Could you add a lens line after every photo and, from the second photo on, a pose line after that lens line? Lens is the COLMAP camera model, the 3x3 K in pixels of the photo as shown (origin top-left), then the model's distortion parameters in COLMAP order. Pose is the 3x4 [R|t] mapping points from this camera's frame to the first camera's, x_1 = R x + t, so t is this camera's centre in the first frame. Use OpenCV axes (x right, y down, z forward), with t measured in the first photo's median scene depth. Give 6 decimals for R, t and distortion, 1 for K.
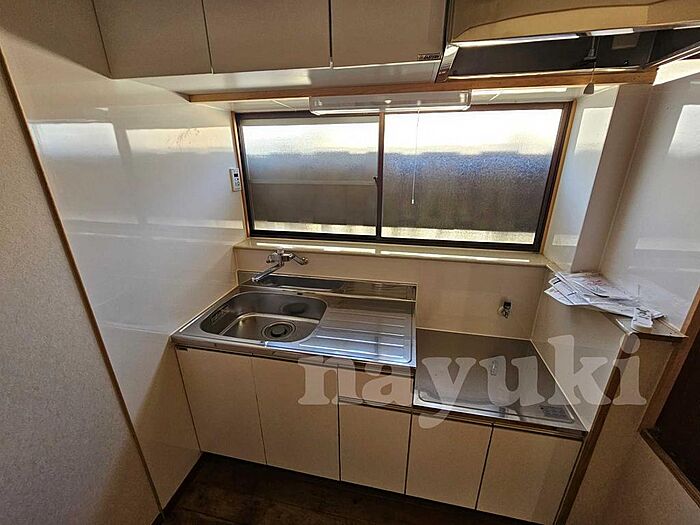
lens RADIAL K [[286.5, 0, 351.4], [0, 286.5, 259.6], [0, 0, 1]] dist [-0.016809, 0.000300]
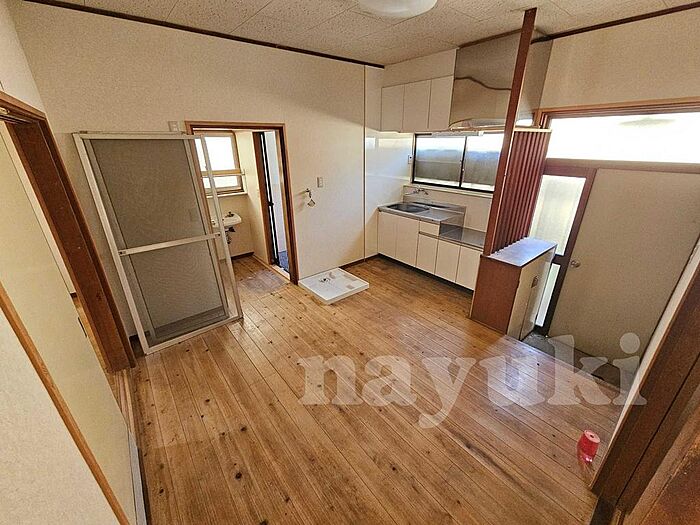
lens RADIAL K [[286.5, 0, 351.4], [0, 286.5, 259.6], [0, 0, 1]] dist [-0.016809, 0.000300]
pose [[0.779292, 0.238694, -0.579422, 0.905834], [-0.204364, 0.970869, 0.125093, 0.390470], [0.592402, 0.020929, 0.805371, -1.405089]]
